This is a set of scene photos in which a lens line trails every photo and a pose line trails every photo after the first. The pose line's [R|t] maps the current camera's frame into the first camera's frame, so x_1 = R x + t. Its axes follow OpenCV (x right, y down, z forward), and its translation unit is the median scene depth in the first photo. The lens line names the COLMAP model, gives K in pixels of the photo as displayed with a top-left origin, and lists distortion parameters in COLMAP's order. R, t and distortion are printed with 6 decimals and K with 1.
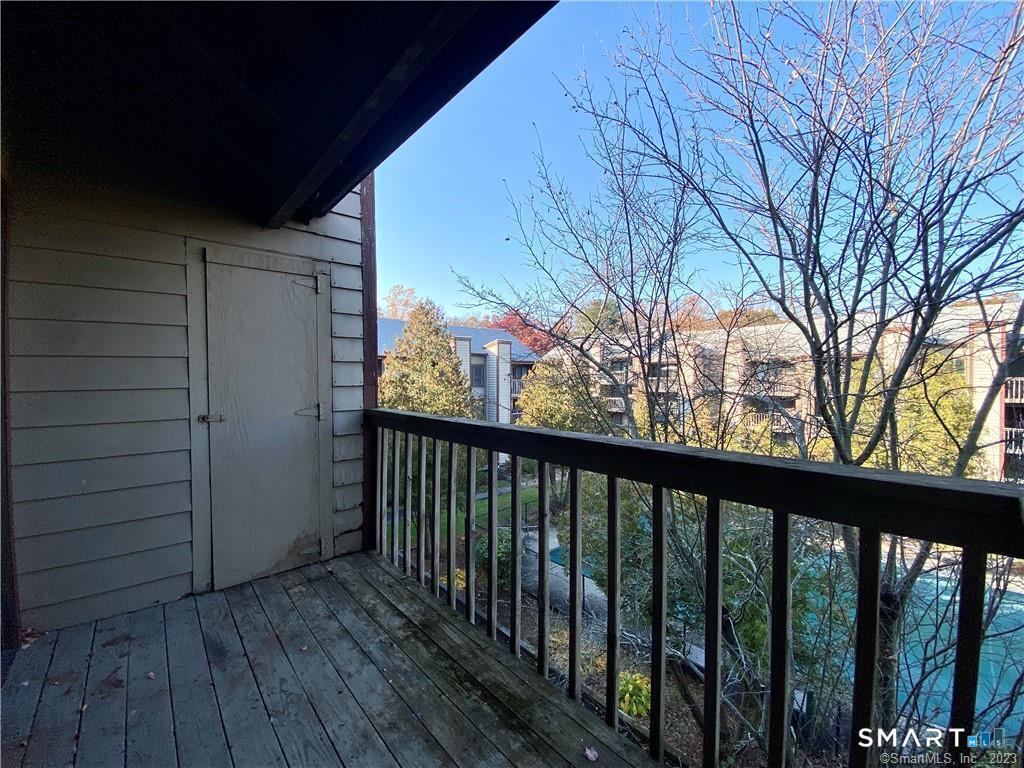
lens RADIAL K [[416.3, 0, 511.1], [0, 416.3, 379.9], [0, 0, 1]] dist [0.061463, -0.000098]
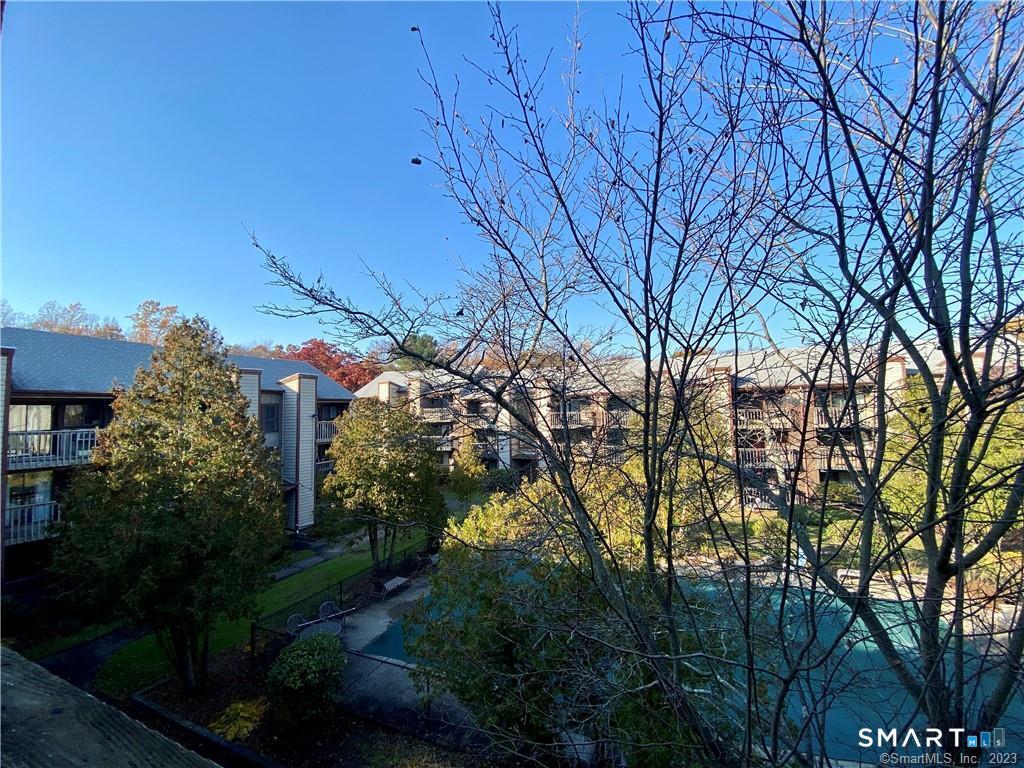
lens RADIAL K [[413.4, 0, 511.0], [0, 413.4, 379.7], [0, 0, 1]] dist [-0.017559, -0.000094]
pose [[0.895259, 0.012944, 0.445359, -0.026973], [0.024834, 0.996574, -0.078886, -0.014755], [-0.444854, 0.081683, 0.891870, 0.138666]]
